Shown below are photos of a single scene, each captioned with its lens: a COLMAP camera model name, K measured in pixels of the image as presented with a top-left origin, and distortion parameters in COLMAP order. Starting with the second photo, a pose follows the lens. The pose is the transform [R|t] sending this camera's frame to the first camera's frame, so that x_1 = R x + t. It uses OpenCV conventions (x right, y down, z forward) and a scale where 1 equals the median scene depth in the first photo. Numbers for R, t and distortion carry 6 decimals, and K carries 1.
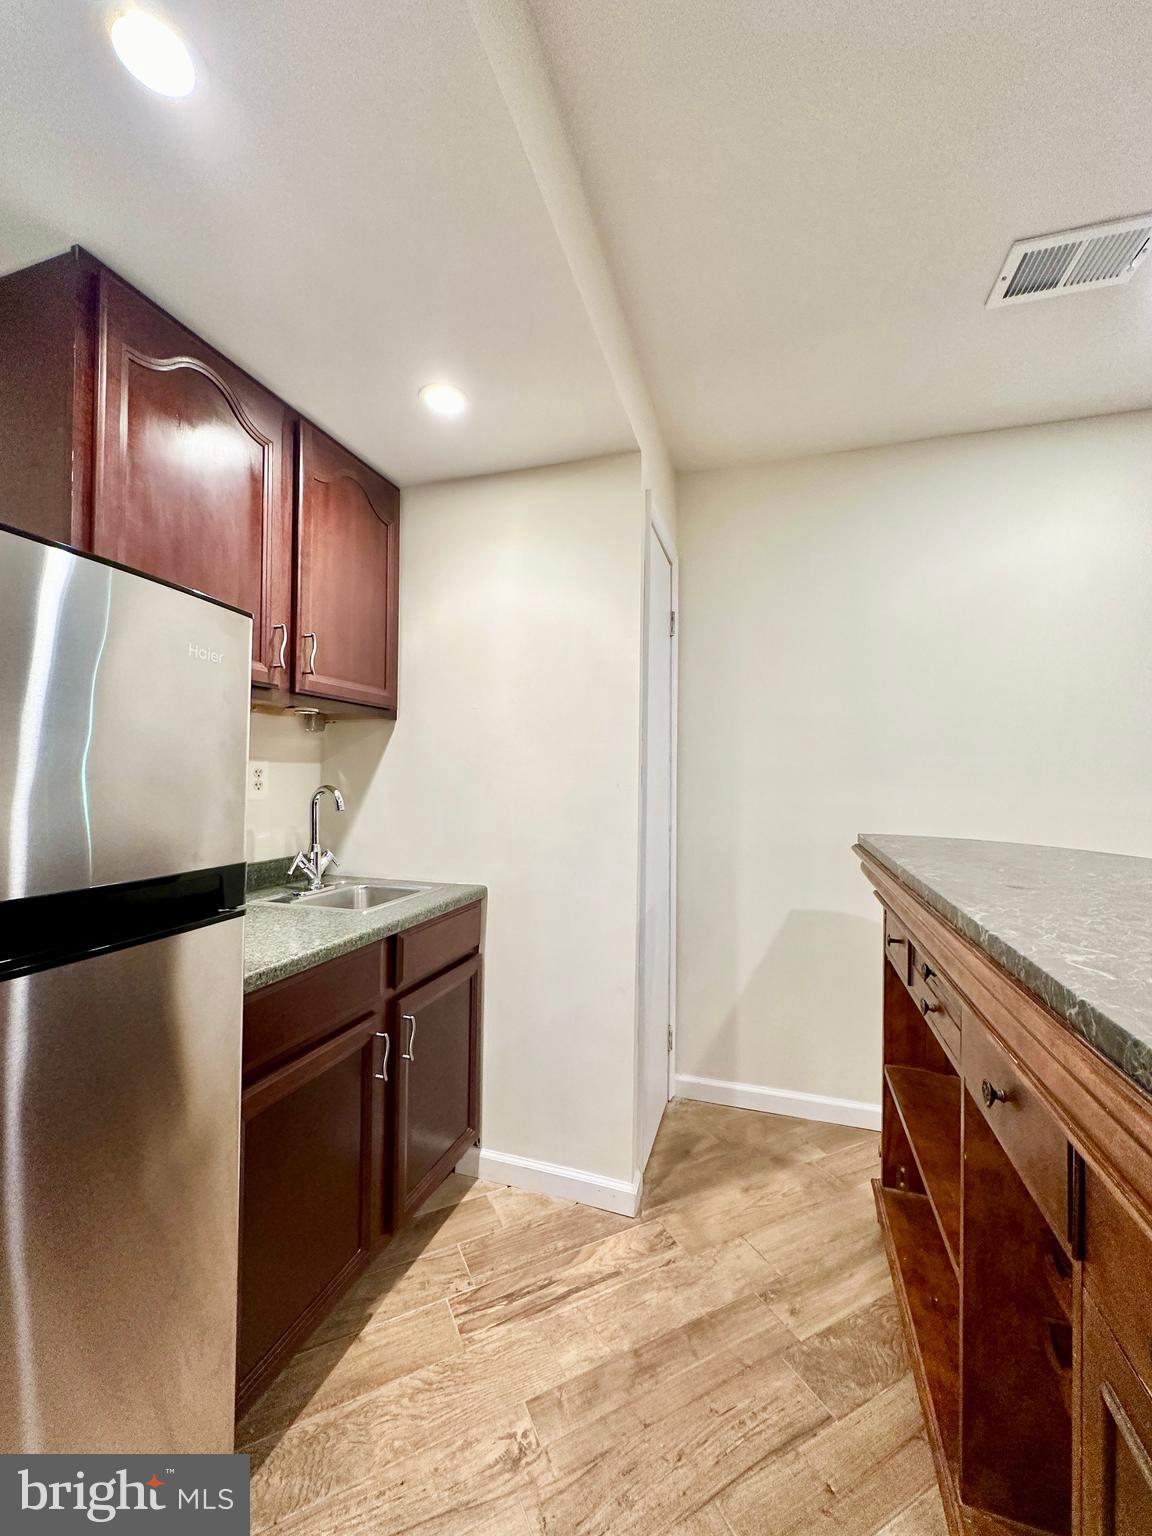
lens RADIAL K [[613.7, 0, 576.0], [0, 613.7, 768.0], [0, 0, 1]] dist [-0.003229, 0.001183]
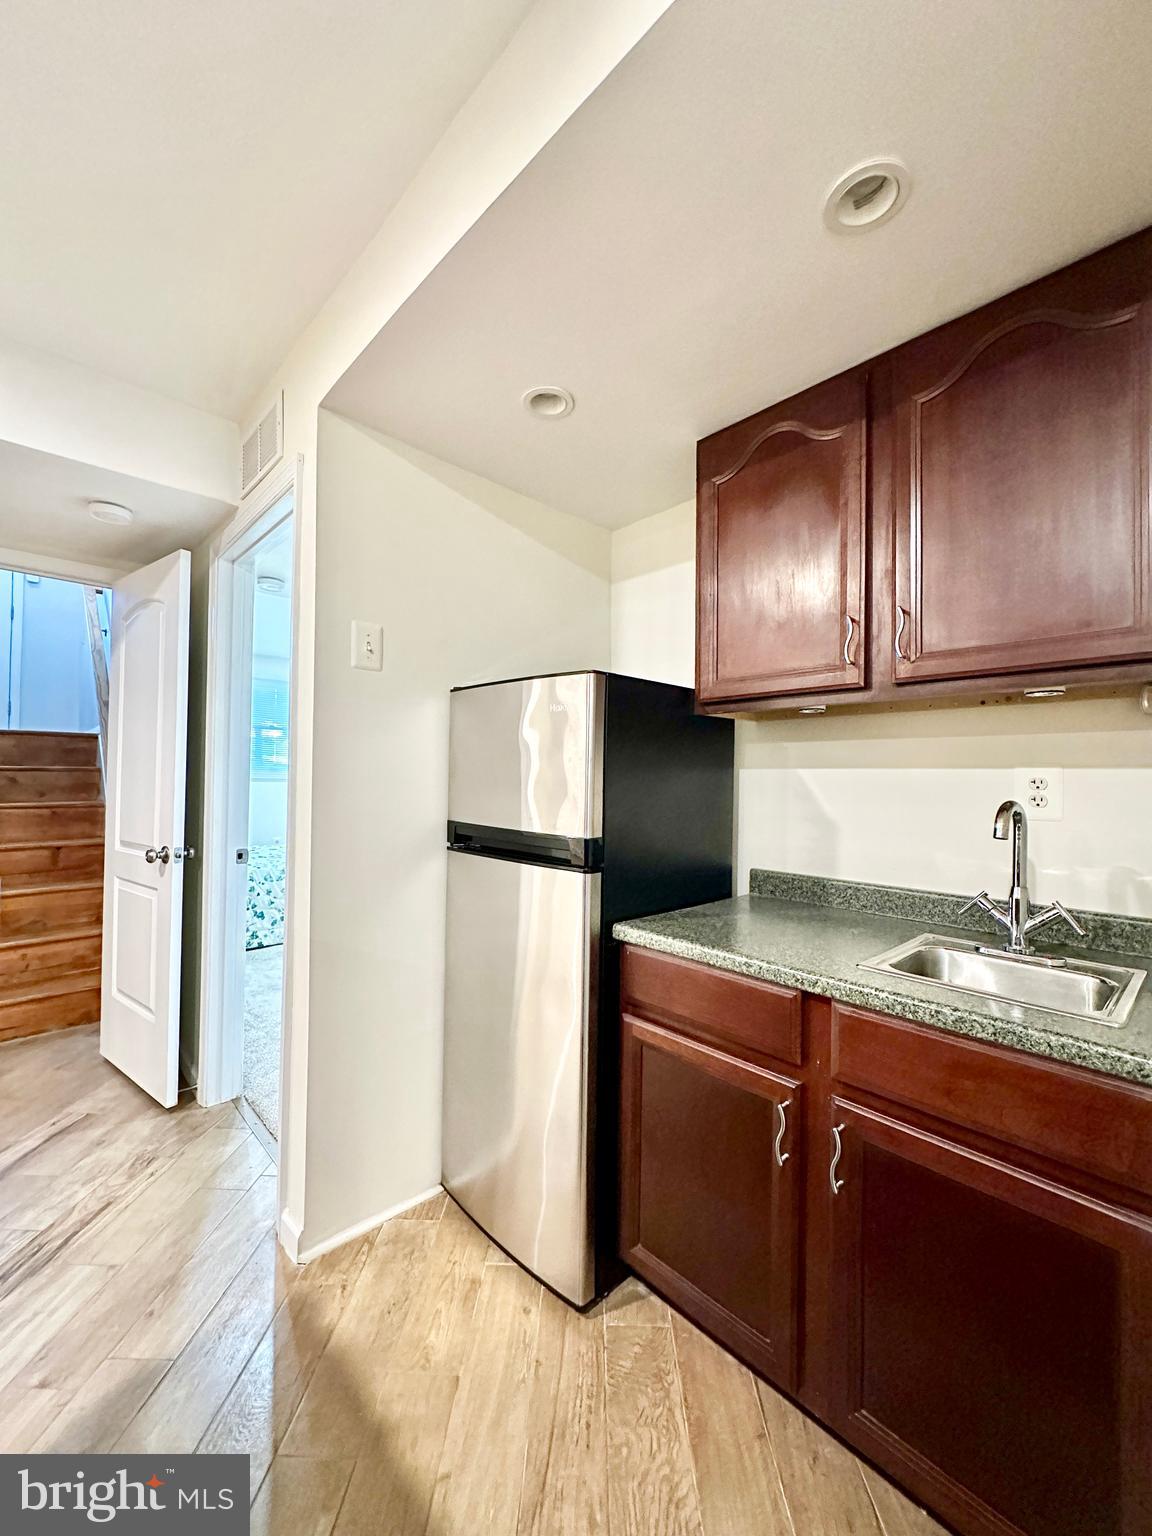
lens RADIAL K [[615.5, 0, 576.0], [0, 615.5, 768.0], [0, 0, 1]] dist [-0.001645, 0.000407]
pose [[-0.481632, -0.030716, -0.875835, 0.656609], [-0.008023, 0.999498, -0.030641, 0.025058], [0.876337, -0.007731, -0.481636, 1.421122]]
